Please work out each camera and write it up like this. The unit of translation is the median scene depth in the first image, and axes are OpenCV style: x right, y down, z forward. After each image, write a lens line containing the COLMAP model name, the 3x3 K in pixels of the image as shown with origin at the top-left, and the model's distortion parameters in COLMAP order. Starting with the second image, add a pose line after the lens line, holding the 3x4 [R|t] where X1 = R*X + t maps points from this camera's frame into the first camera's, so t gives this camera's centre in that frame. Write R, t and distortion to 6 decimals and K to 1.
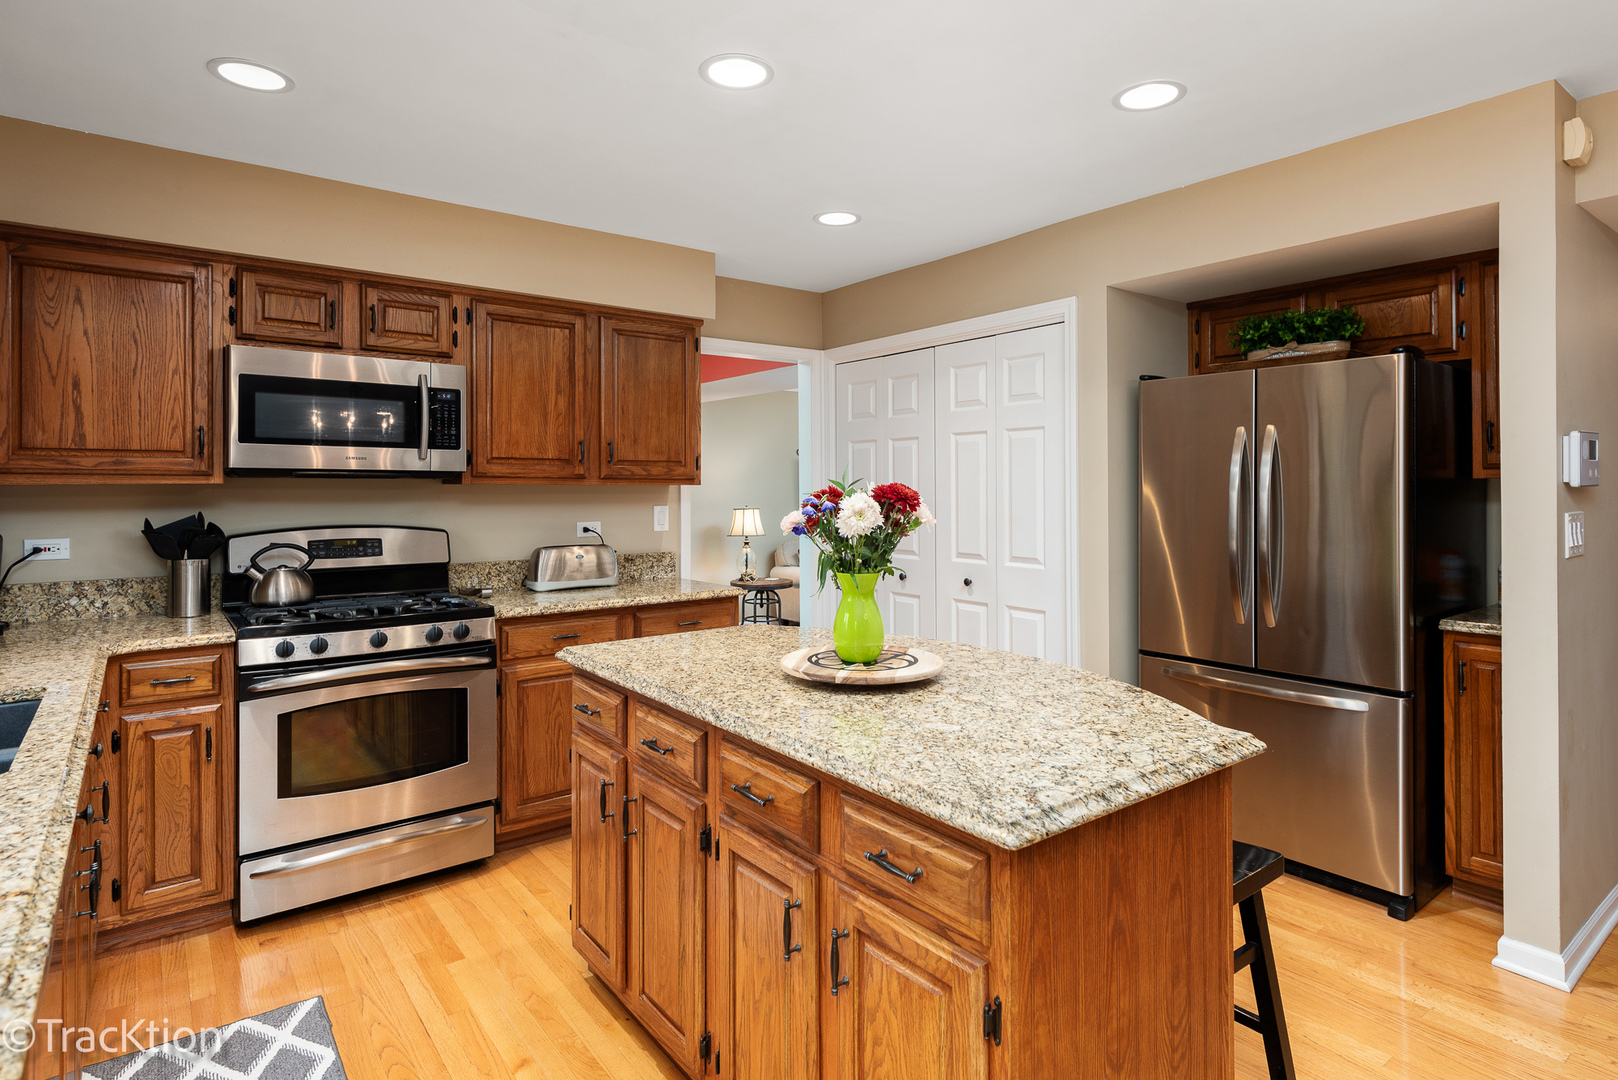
lens RADIAL K [[853.3, 0, 824.3], [0, 853.3, 489.0], [0, 0, 1]] dist [0.002552, 0.000006]
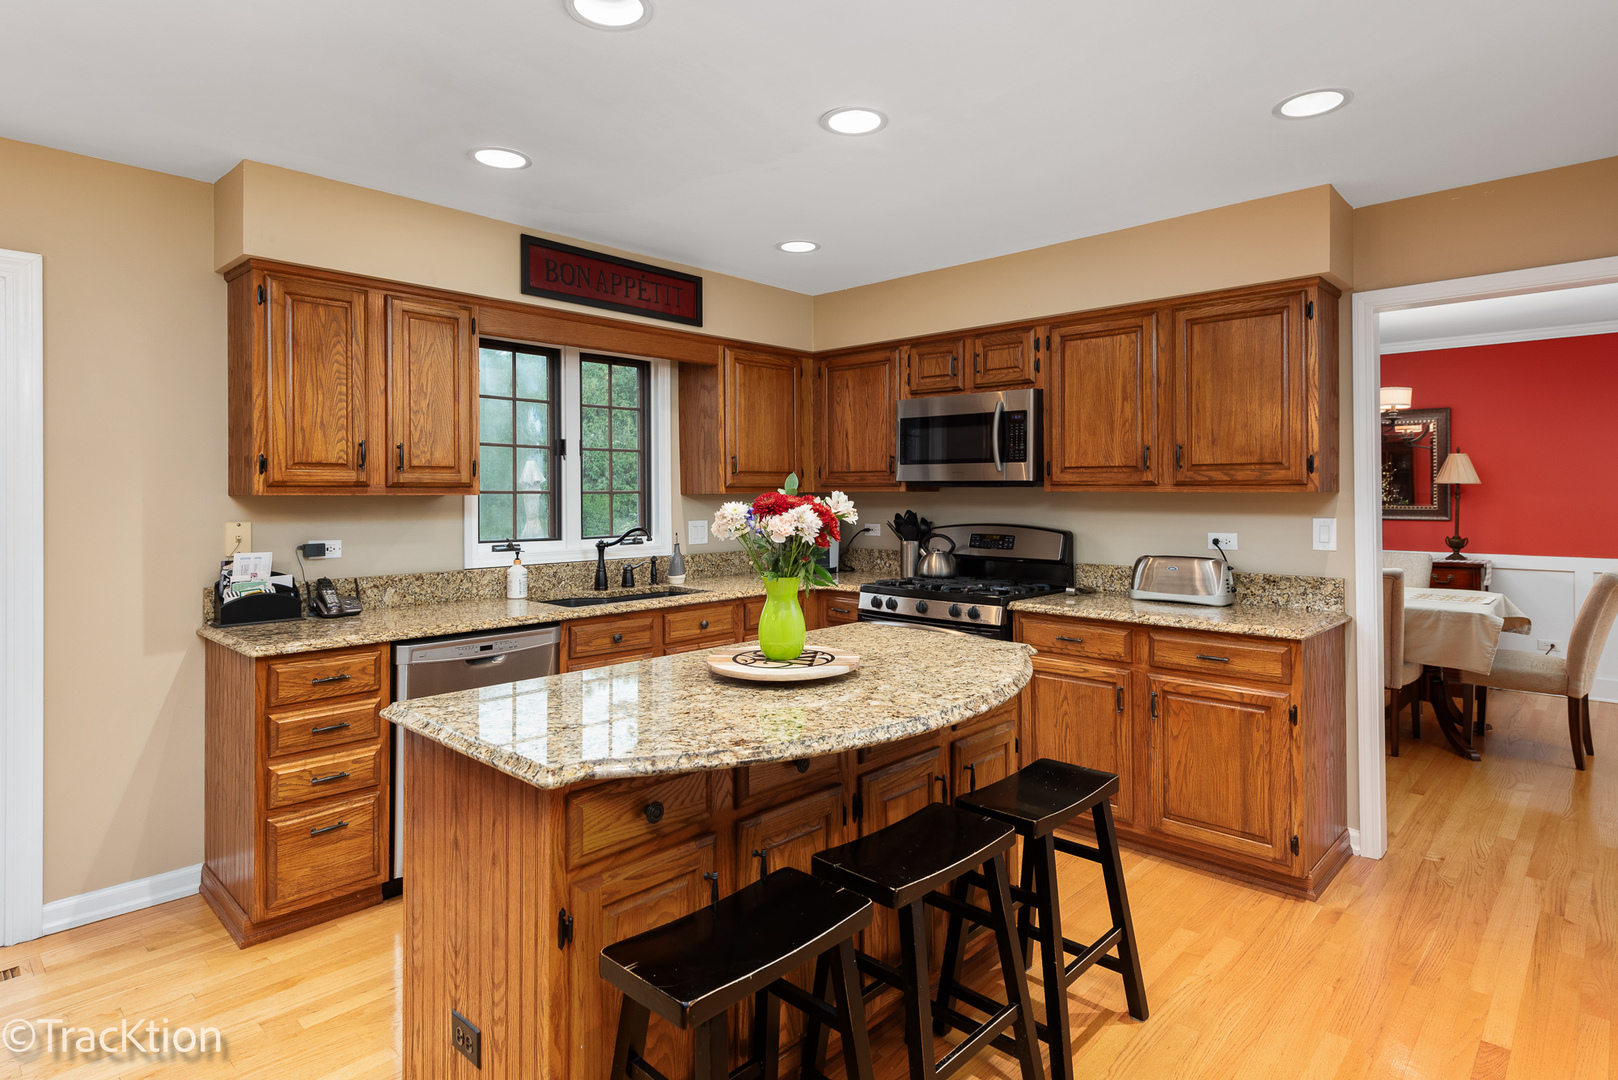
lens RADIAL K [[853.3, 0, 806.1], [0, 853.3, 488.5], [0, 0, 1]] dist [0.002552, 0.000006]
pose [[0.134226, -0.002482, -0.990948, 0.634481], [-0.001725, 0.999995, -0.002738, -0.005816], [0.990949, 0.002077, 0.134221, 0.510747]]
